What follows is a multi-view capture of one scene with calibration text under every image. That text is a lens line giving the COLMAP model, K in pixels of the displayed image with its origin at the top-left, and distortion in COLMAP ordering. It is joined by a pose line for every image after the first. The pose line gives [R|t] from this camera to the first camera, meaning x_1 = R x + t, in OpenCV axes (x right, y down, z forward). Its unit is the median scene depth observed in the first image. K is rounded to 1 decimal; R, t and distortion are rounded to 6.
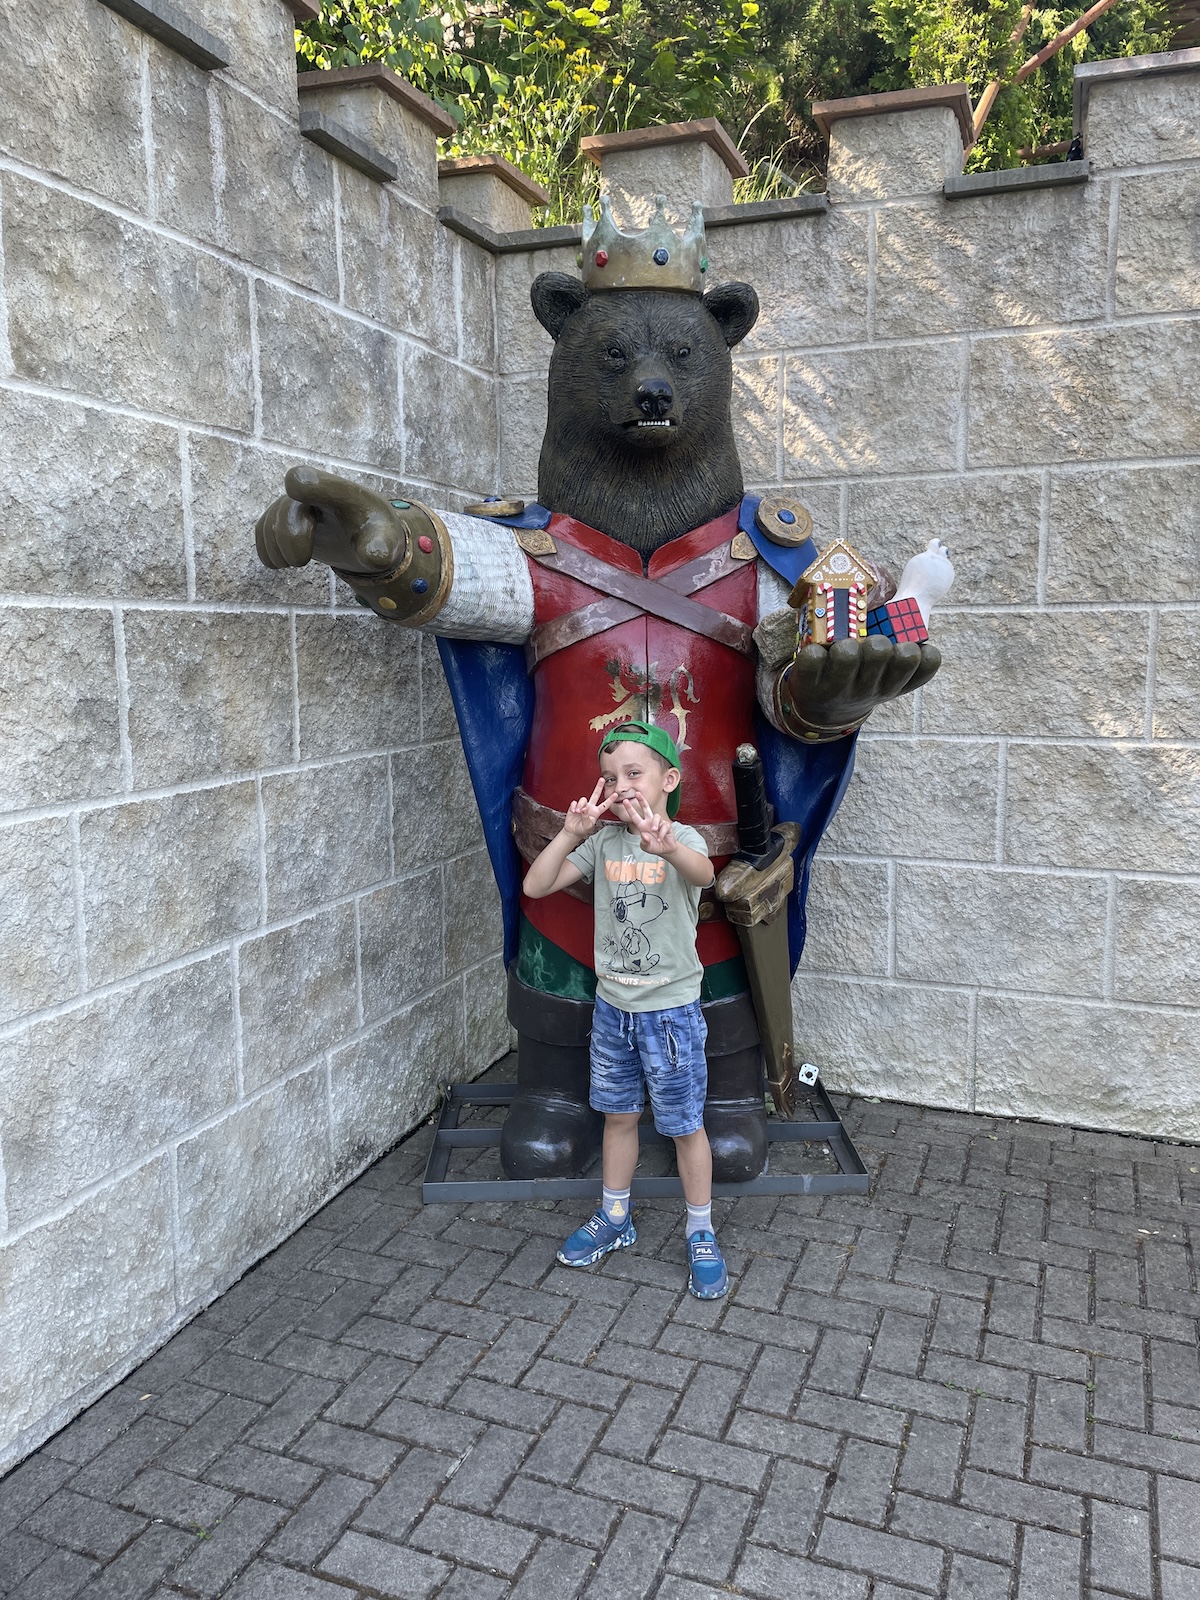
lens RADIAL K [[1202.2, 0, 602.7], [0, 1202.2, 786.8], [0, 0, 1]] dist [0.093174, -0.119313]
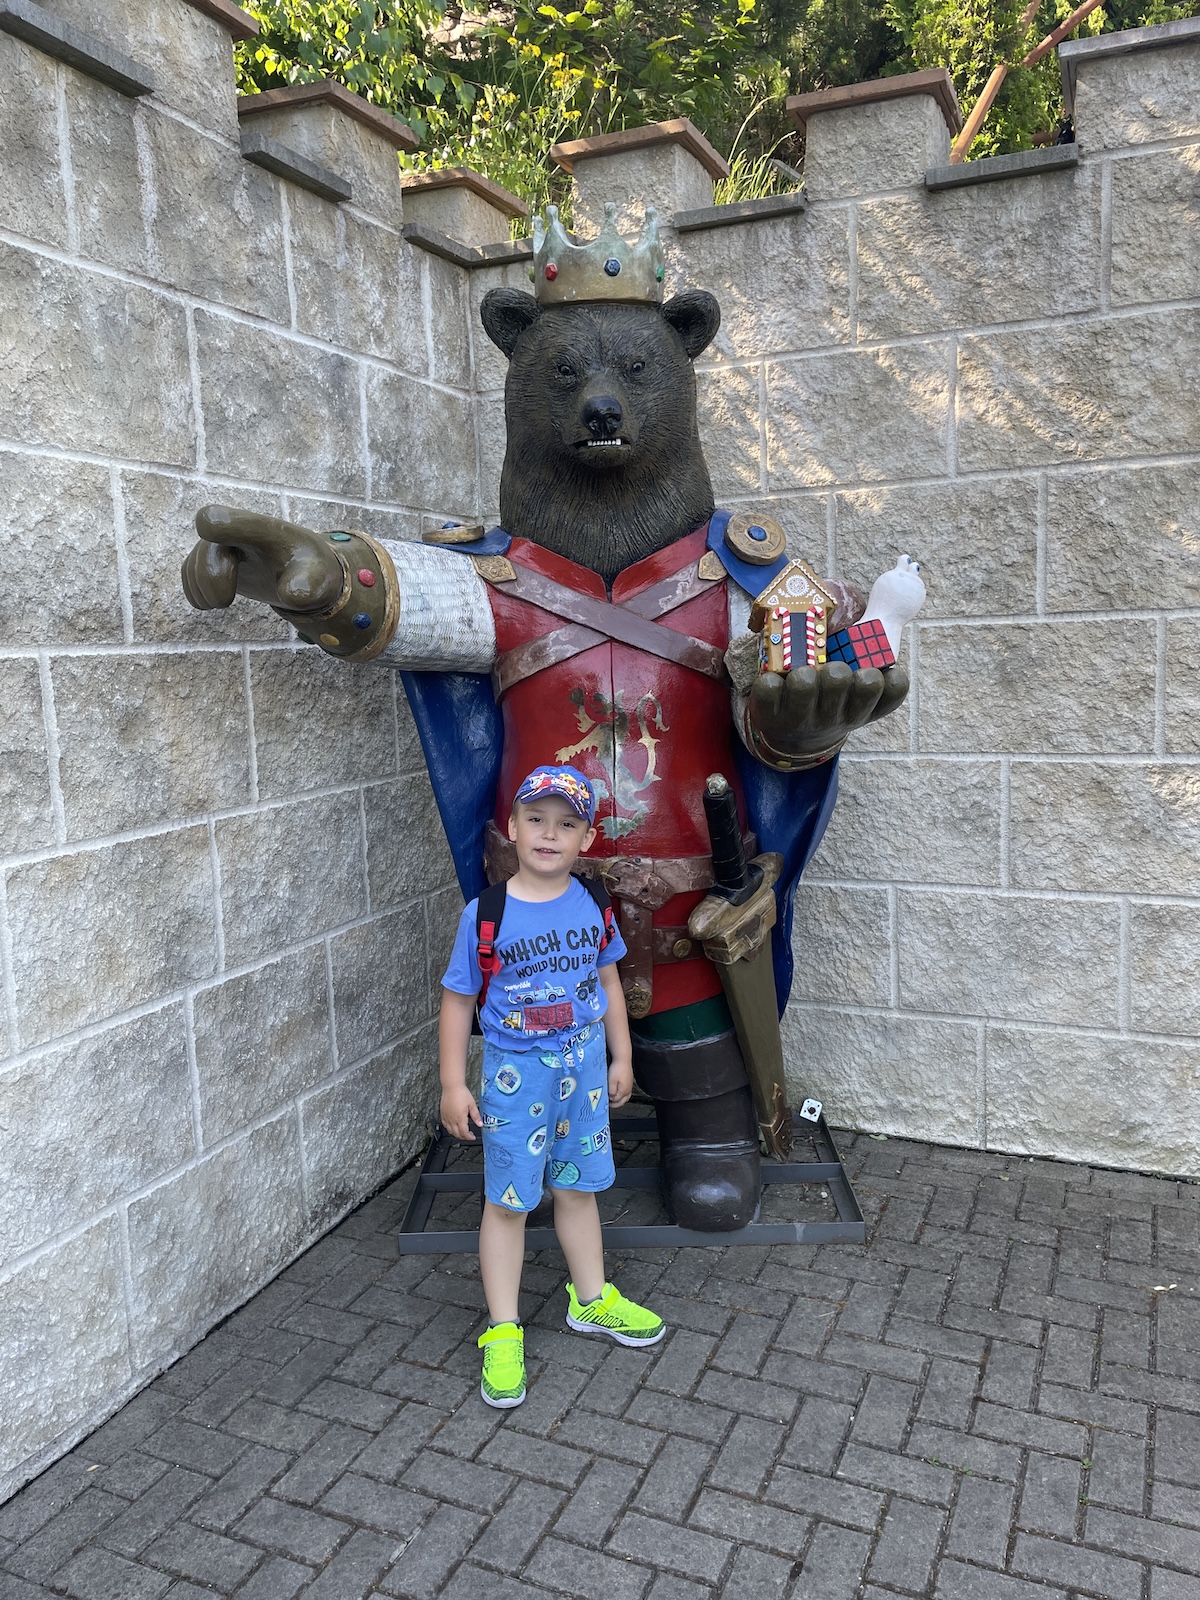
lens RADIAL K [[1199.3, 0, 599.4], [0, 1199.3, 788.0], [0, 0, 1]] dist [0.091740, -0.116766]
pose [[0.998379, -0.022081, -0.052455, 0.074653], [0.022041, 0.999756, -0.001349, -0.024845], [0.052472, 0.000190, 0.998622, 0.046564]]
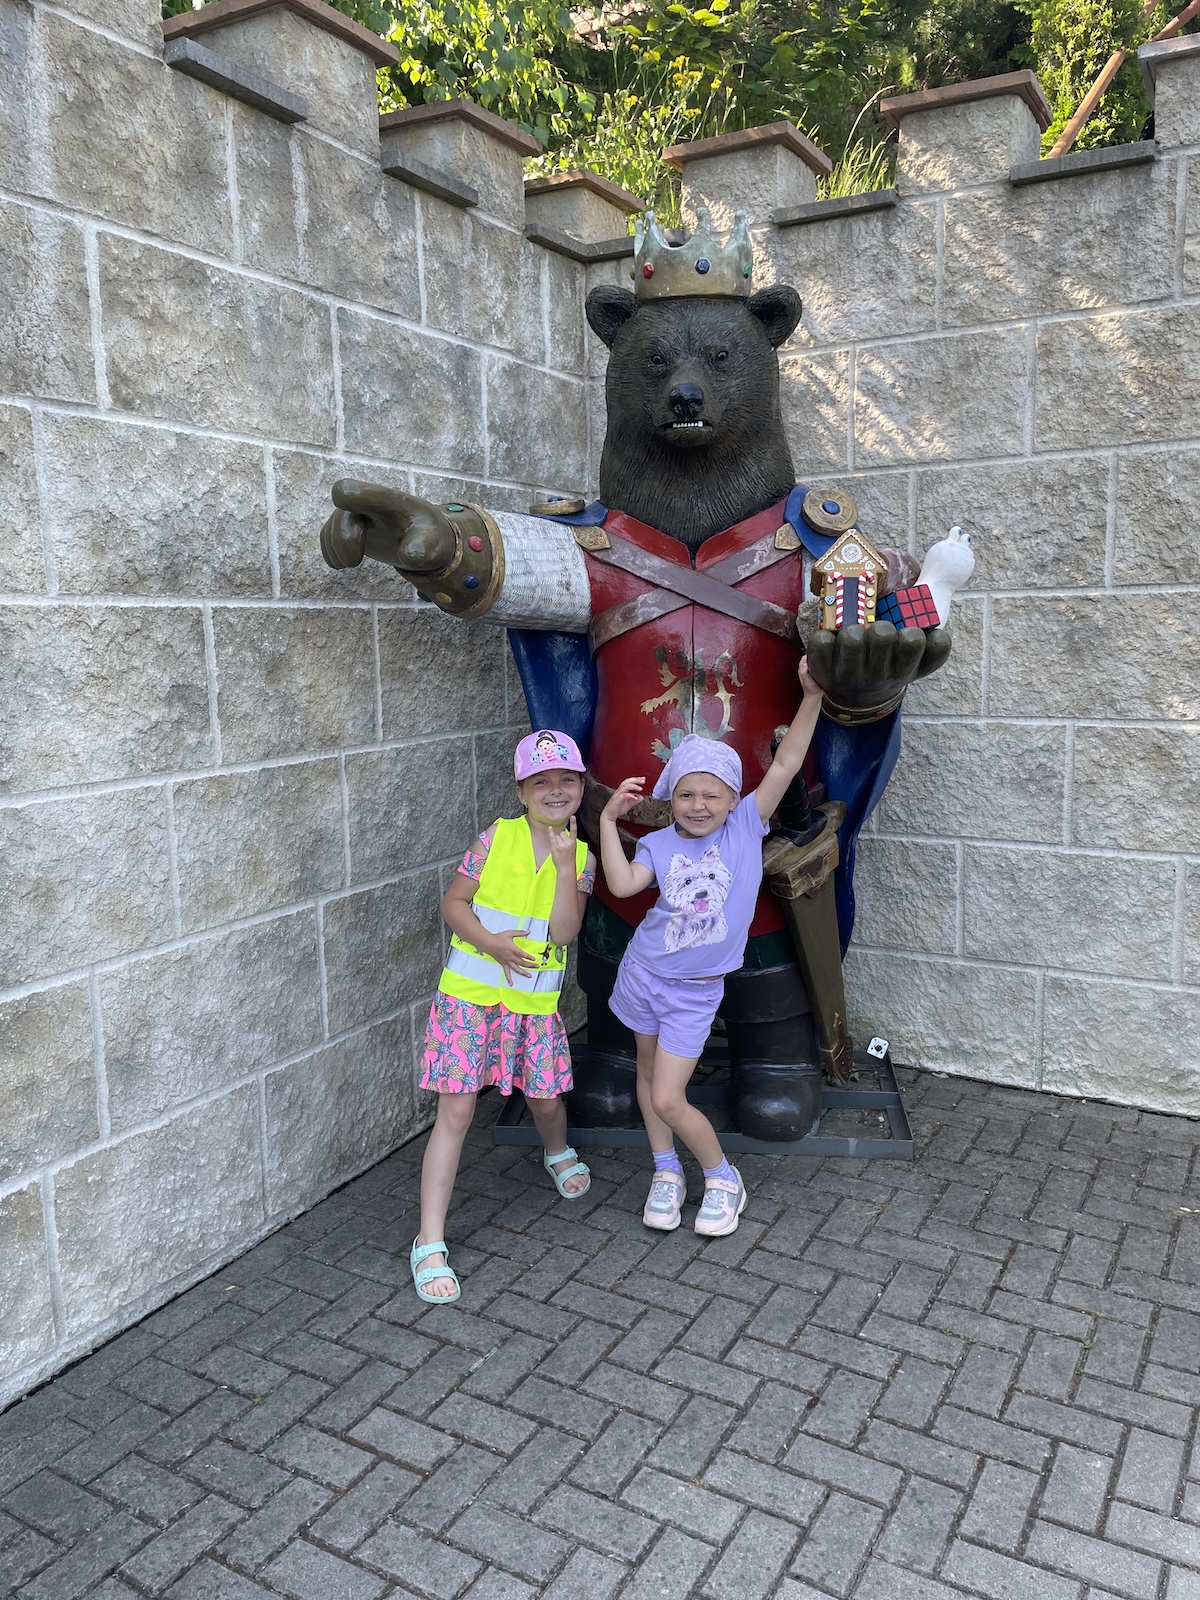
lens RADIAL K [[1207.2, 0, 609.1], [0, 1207.2, 795.2], [0, 0, 1]] dist [0.093785, -0.120767]
pose [[0.988121, 0.009563, -0.153377, 0.128416], [-0.007060, 0.999833, 0.016855, 0.008463], [0.153513, -0.015572, 0.988024, -0.070328]]
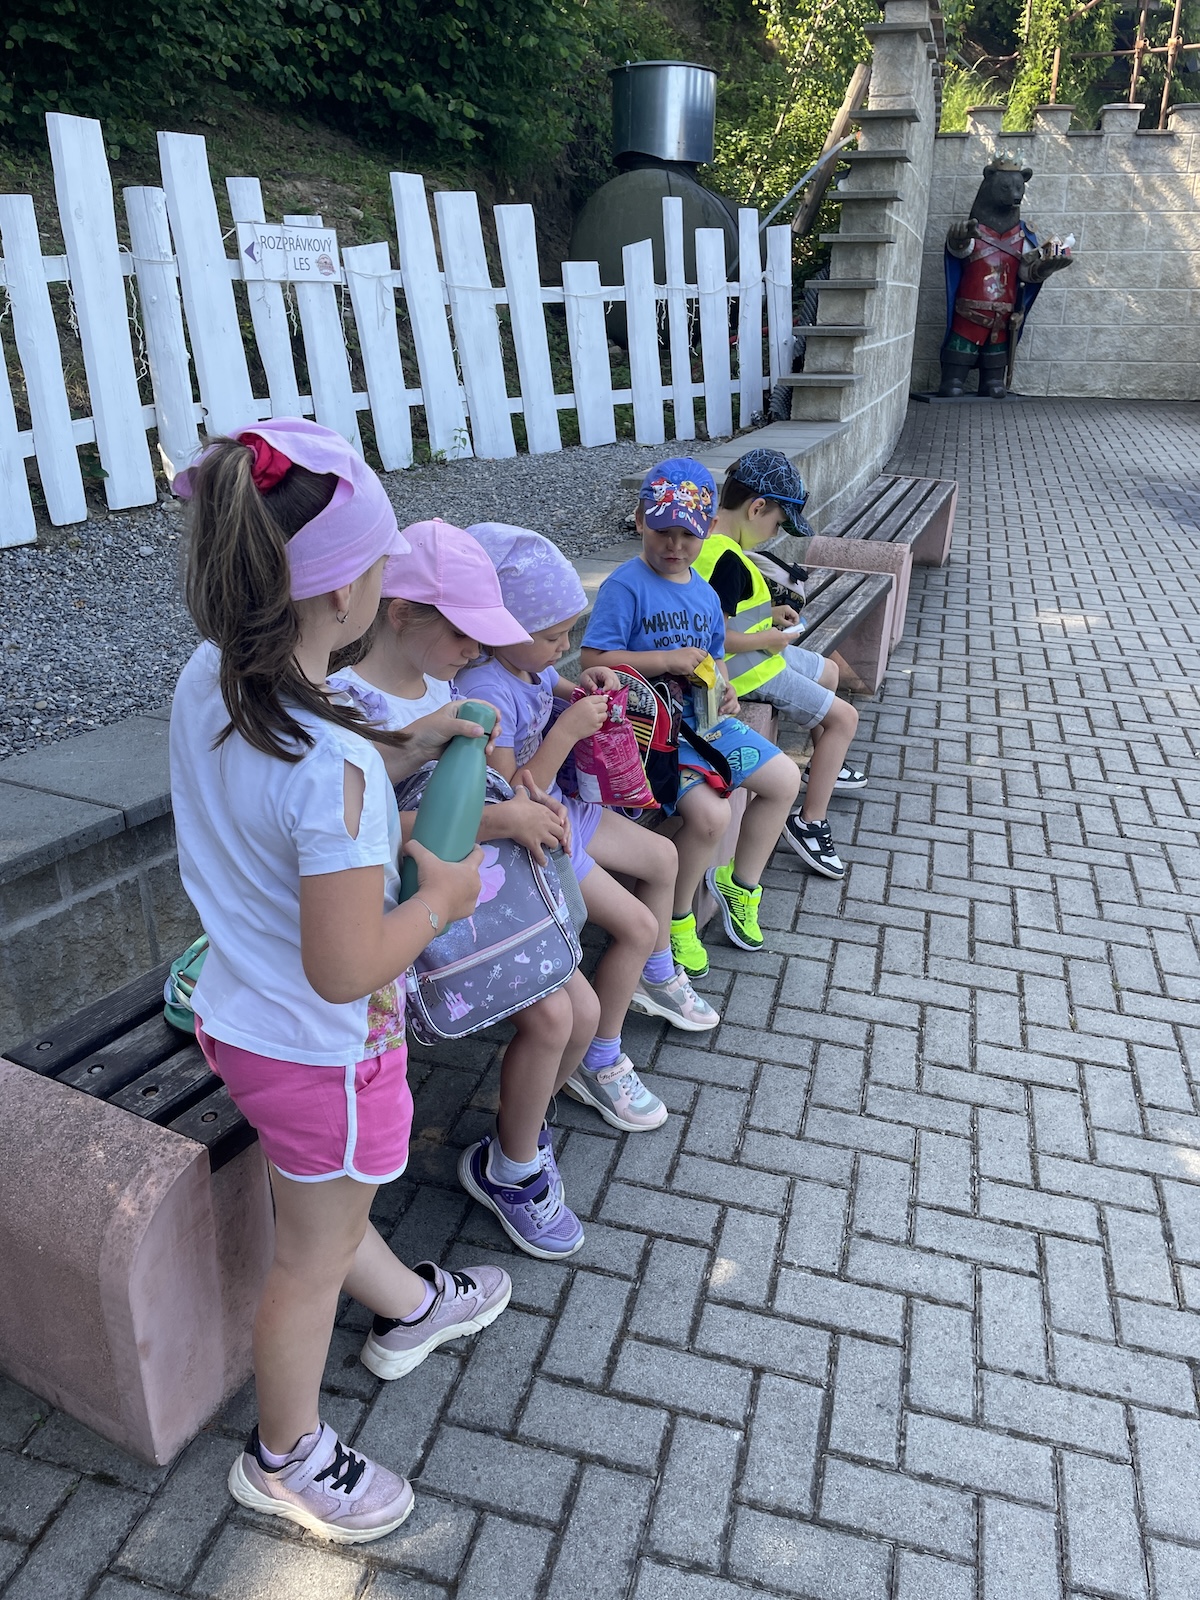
lens RADIAL K [[1193.1, 0, 605.1], [0, 1193.1, 783.0], [0, 0, 1]] dist [0.093918, -0.119616]
pose [[0.991061, -0.037614, 0.127994, -1.970004], [0.004493, 0.968295, 0.249770, 0.601858], [-0.133331, -0.246962, 0.959809, -3.397938]]
